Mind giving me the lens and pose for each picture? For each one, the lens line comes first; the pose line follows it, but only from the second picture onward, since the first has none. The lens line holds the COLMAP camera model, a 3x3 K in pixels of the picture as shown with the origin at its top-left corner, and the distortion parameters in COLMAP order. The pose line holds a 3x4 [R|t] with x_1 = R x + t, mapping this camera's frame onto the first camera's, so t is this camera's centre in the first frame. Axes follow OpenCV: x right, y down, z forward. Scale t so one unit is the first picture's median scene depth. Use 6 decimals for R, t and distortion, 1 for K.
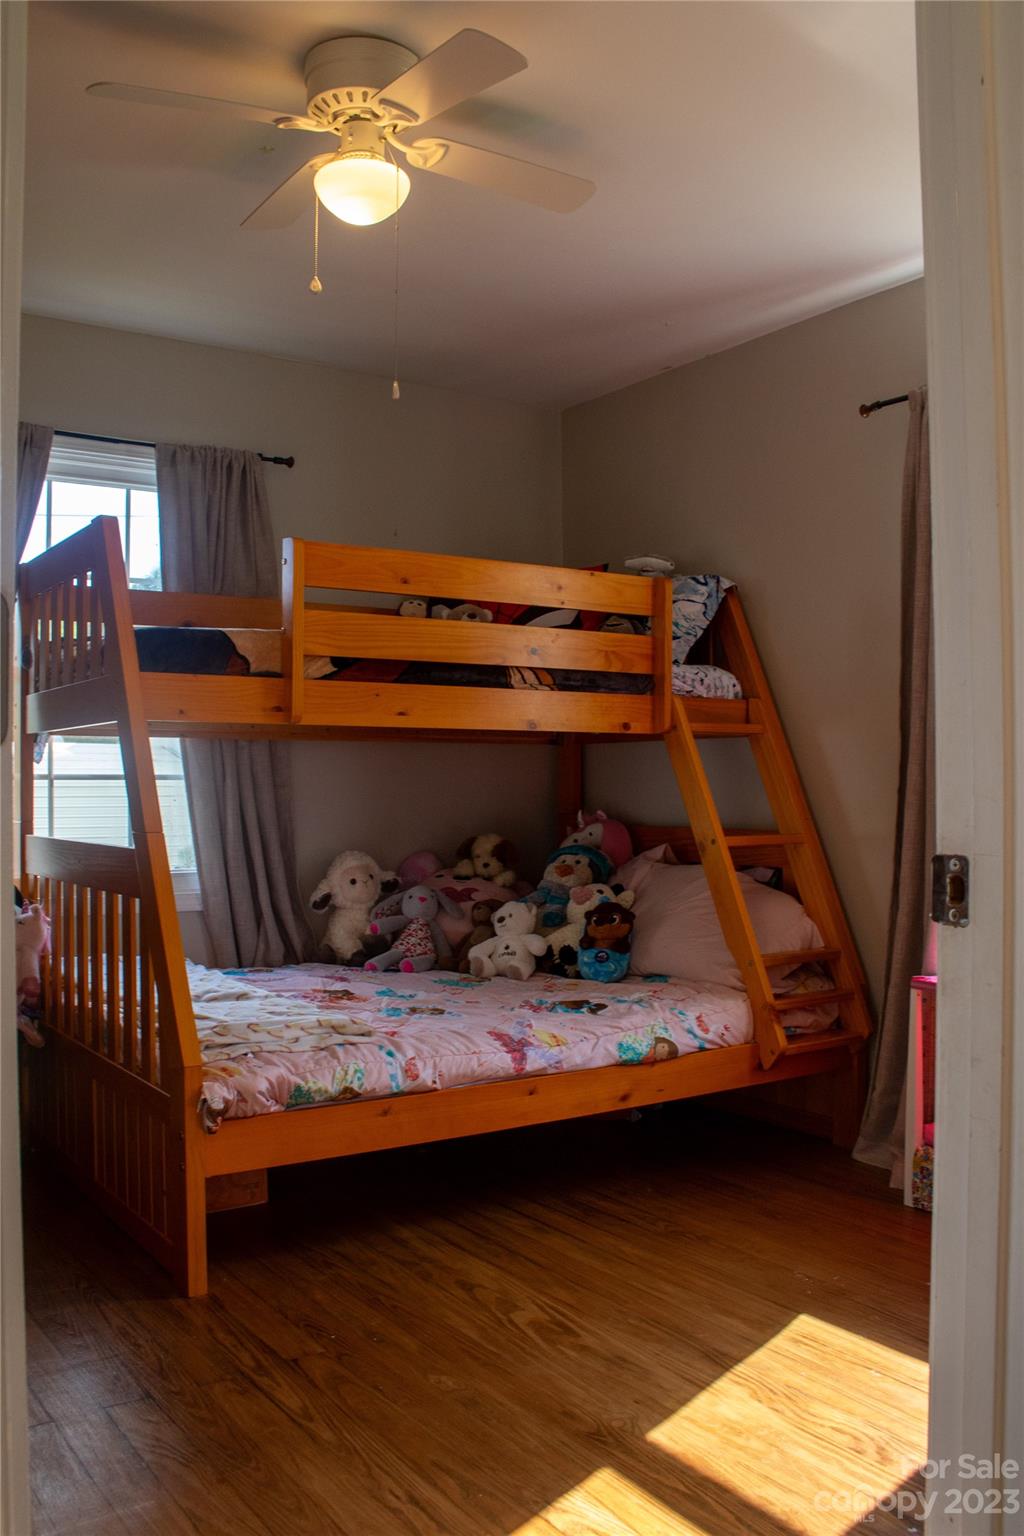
lens RADIAL K [[1314.7, 0, 512.0], [0, 1314.7, 768.0], [0, 0, 1]] dist [-0.141193, 0.008257]
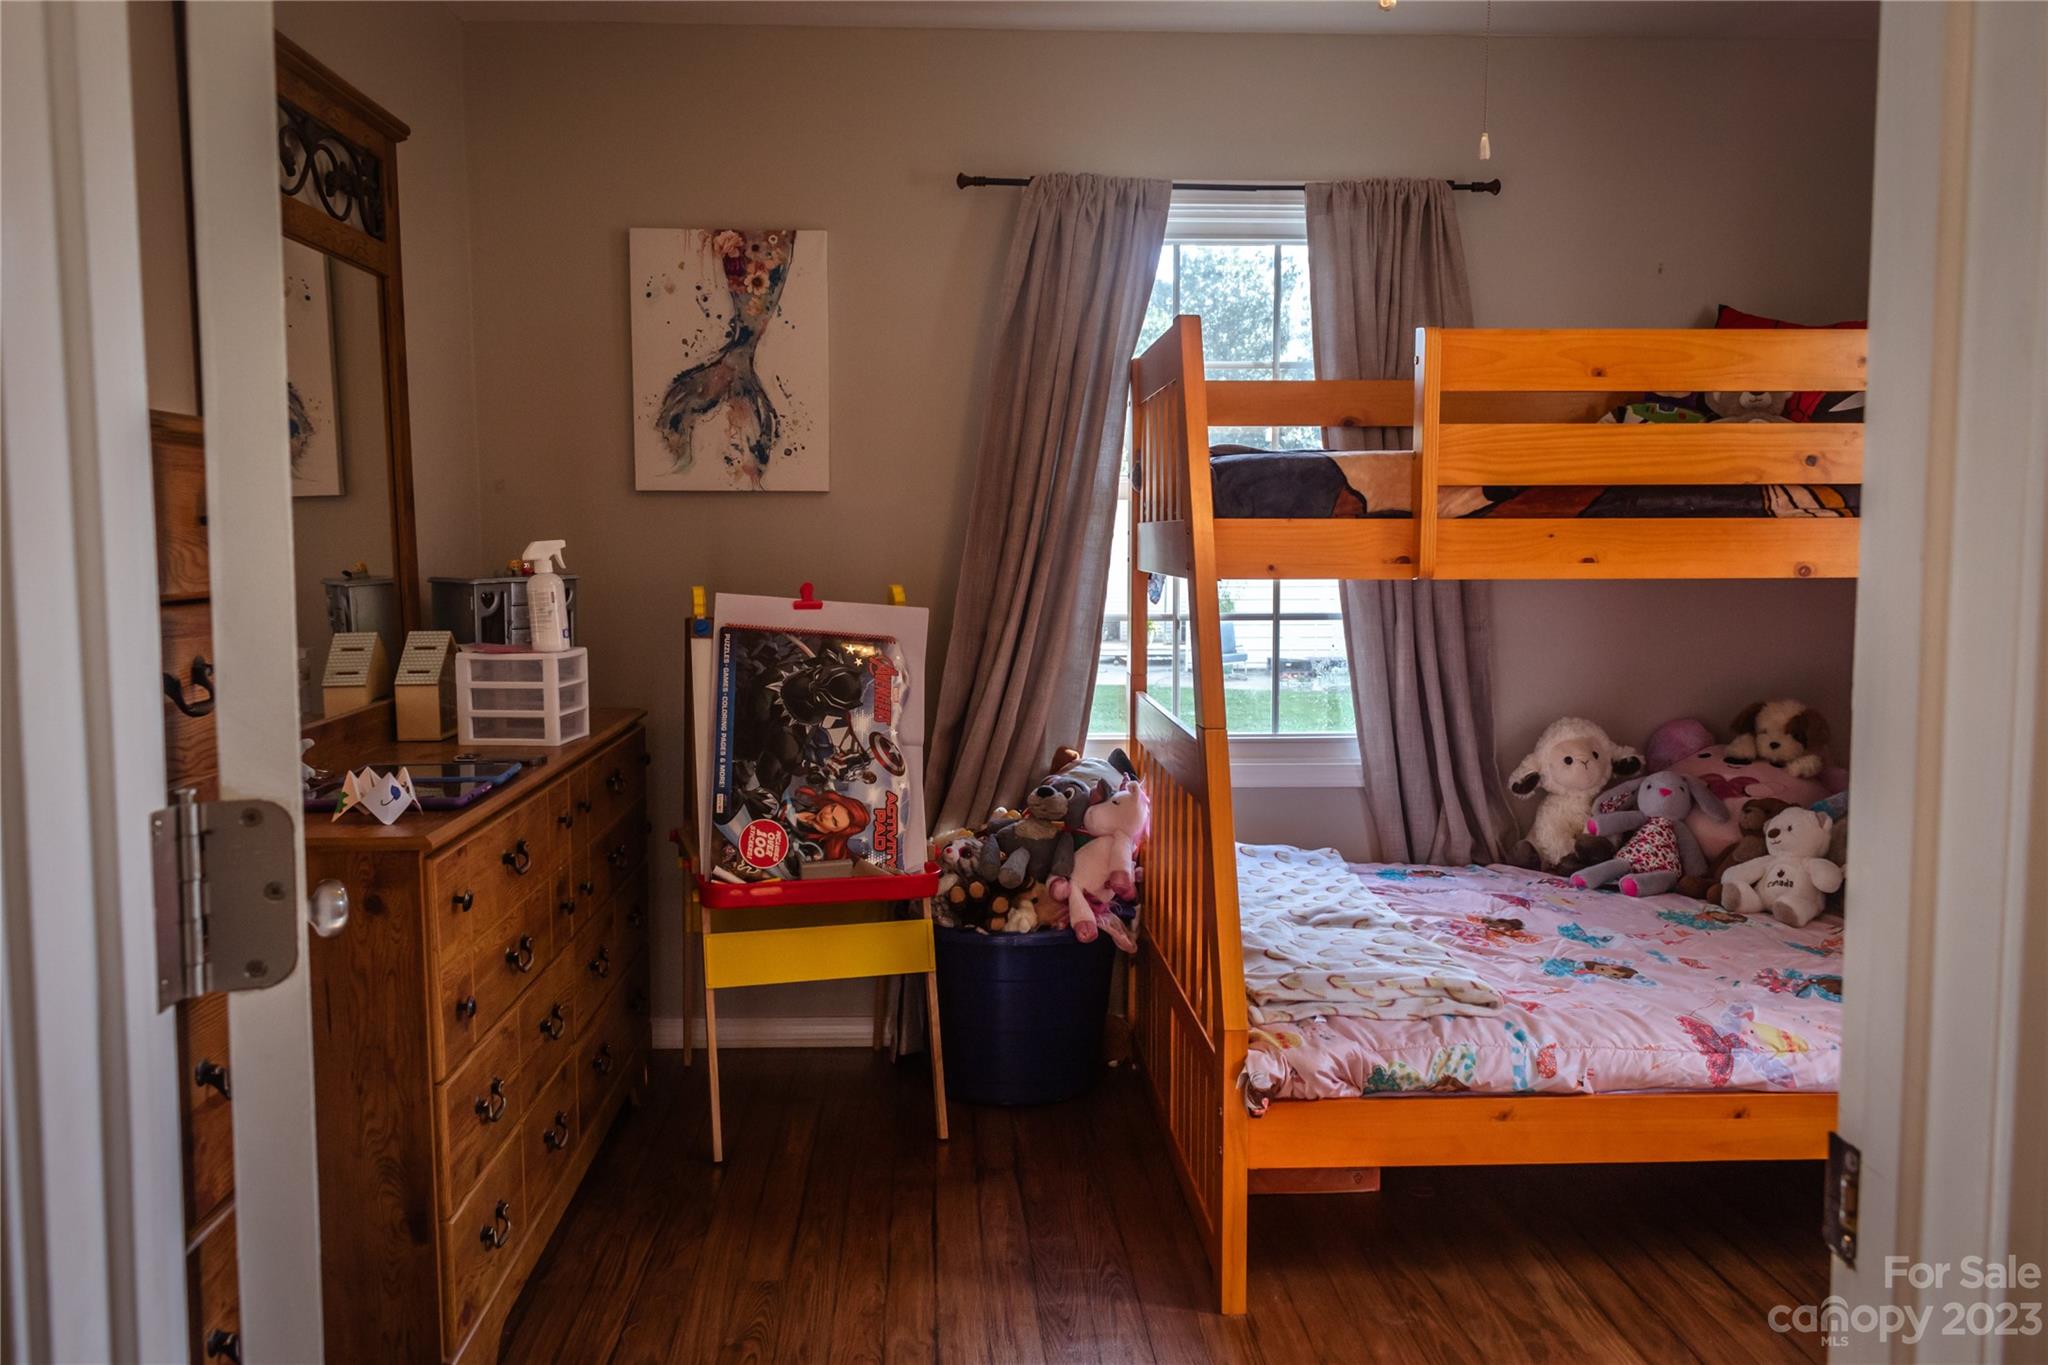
lens RADIAL K [[1652.6, 0, 1024.0], [0, 1652.6, 682.5], [0, 0, 1]] dist [-0.001383, 0.007438]
pose [[0.855811, 0.045842, -0.515253, 0.120230], [0.006035, 0.995113, 0.098558, -0.064967], [0.517253, -0.087457, 0.851352, 0.058799]]
